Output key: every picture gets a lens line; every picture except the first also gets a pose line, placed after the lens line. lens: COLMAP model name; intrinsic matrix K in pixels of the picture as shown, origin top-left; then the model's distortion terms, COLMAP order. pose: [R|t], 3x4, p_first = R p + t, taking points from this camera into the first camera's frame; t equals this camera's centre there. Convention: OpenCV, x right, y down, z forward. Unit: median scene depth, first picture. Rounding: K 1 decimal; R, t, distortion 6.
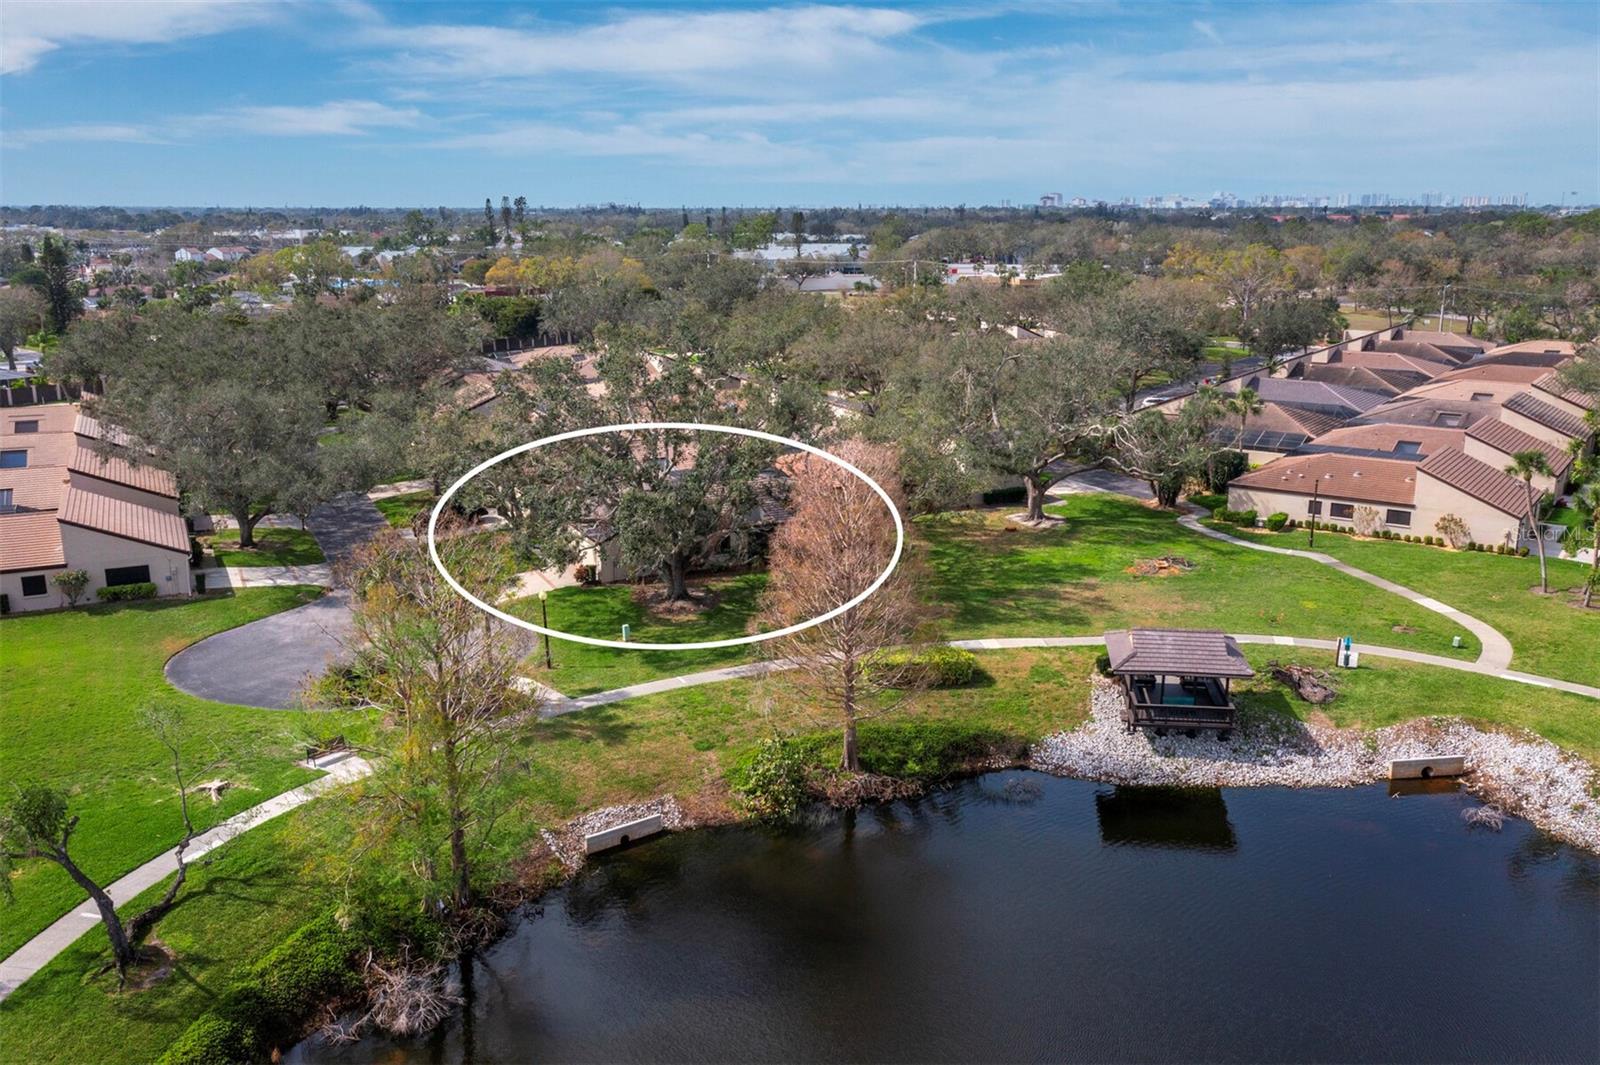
lens RADIAL K [[1328.6, 0, 800.0], [0, 1328.6, 532.5], [0, 0, 1]] dist [0.034471, 0.003794]
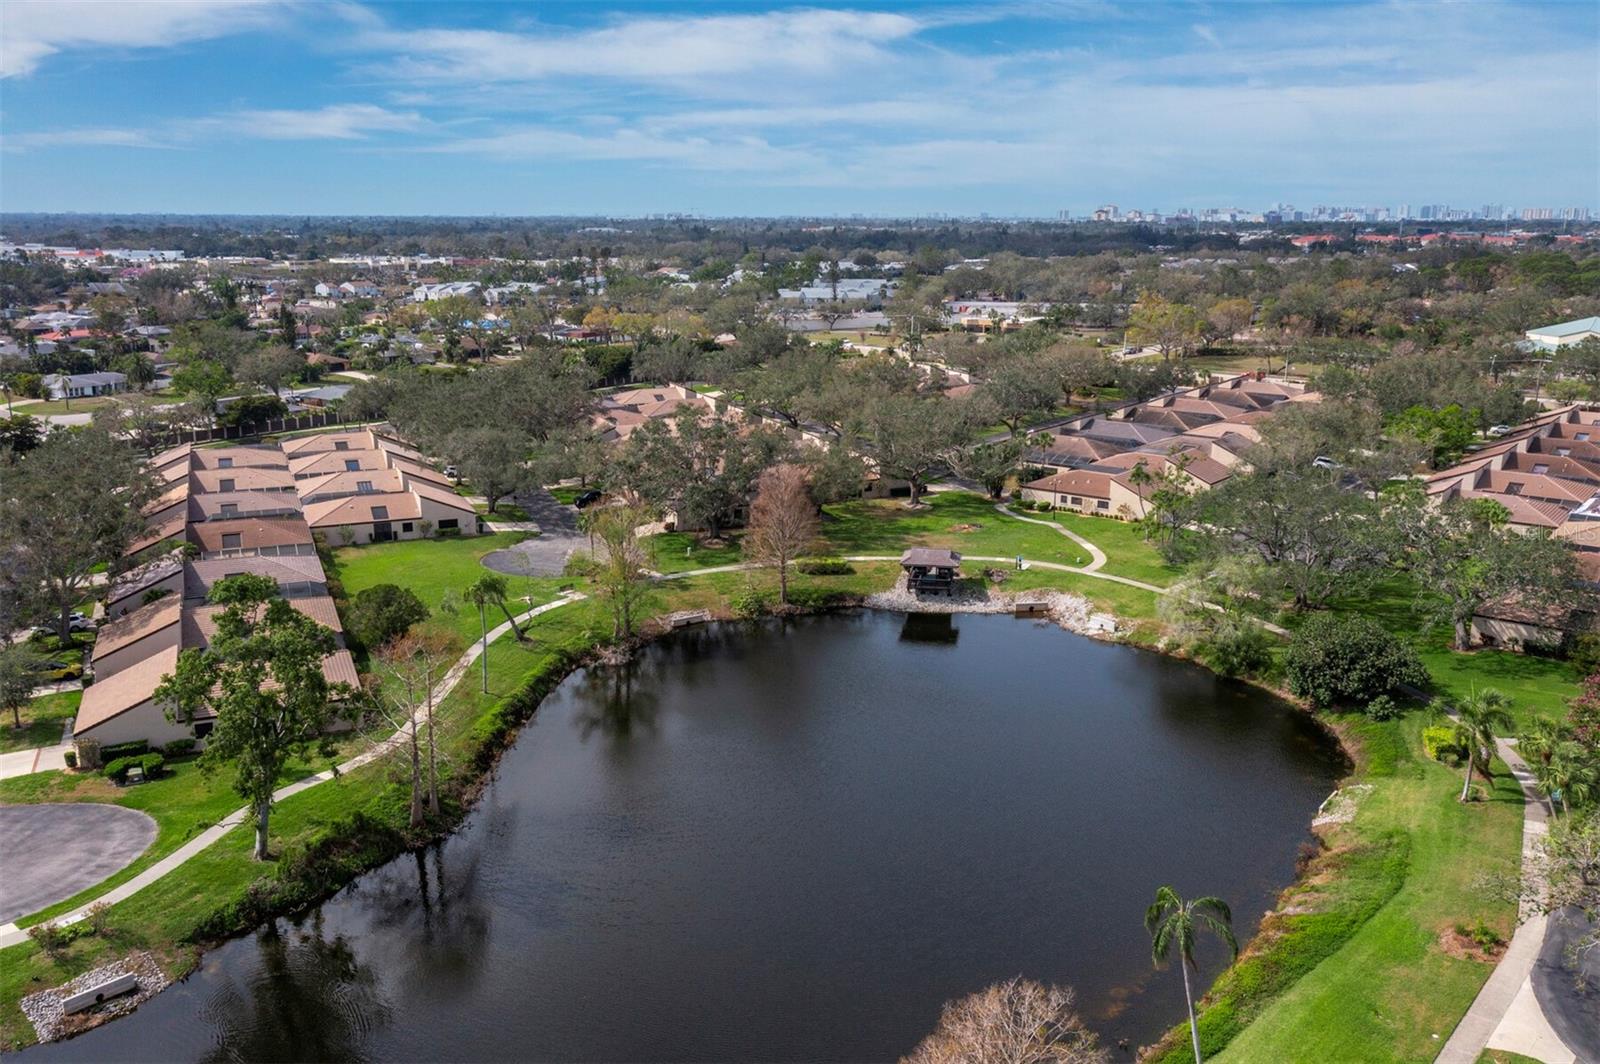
lens RADIAL K [[1328.6, 0, 800.0], [0, 1328.6, 532.0], [0, 0, 1]] dist [0.034471, 0.003794]
pose [[0.998864, 0.013082, -0.045825, 0.144276], [-0.013245, 0.999907, -0.003240, 0.049542], [0.045778, 0.003843, 0.998944, -1.126386]]
